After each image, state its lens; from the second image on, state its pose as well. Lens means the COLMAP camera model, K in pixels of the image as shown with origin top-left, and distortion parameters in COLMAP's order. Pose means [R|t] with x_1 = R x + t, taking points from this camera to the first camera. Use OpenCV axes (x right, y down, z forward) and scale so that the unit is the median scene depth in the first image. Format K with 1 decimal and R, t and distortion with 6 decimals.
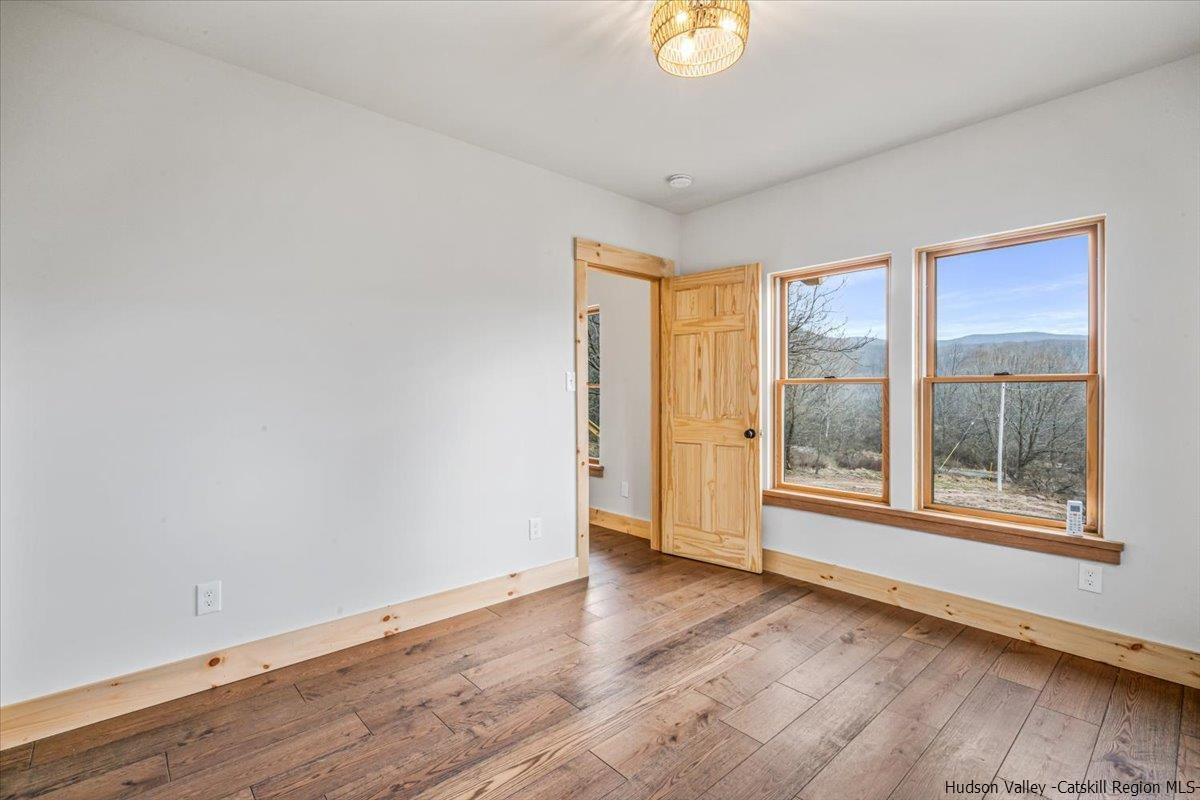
lens RADIAL K [[547.7, 0, 596.0], [0, 547.7, 397.0], [0, 0, 1]] dist [-0.003709, -0.000251]
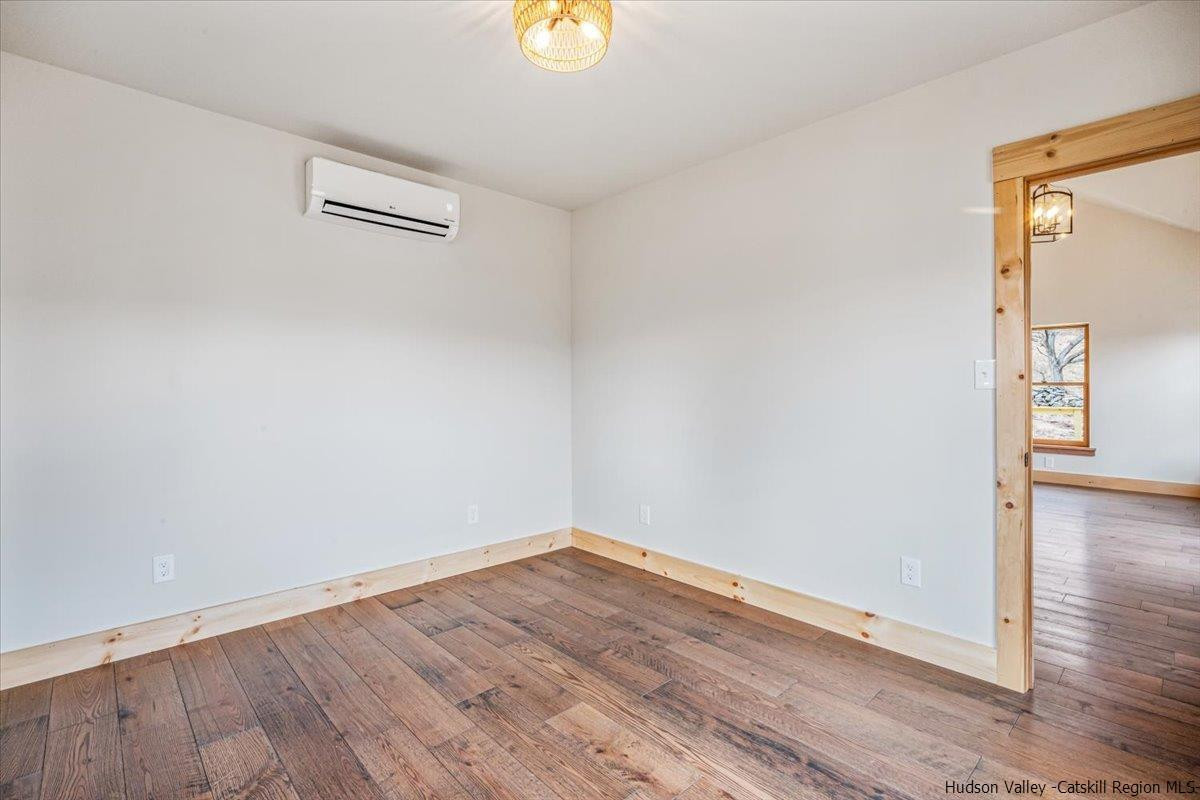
lens RADIAL K [[547.7, 0, 595.9], [0, 547.7, 393.0], [0, 0, 1]] dist [-0.003709, -0.000251]
pose [[0.014606, 0.012523, -0.999815, 0.859721], [-0.004429, 0.999913, 0.012460, -0.018218], [0.999884, 0.004246, 0.014660, 0.758877]]
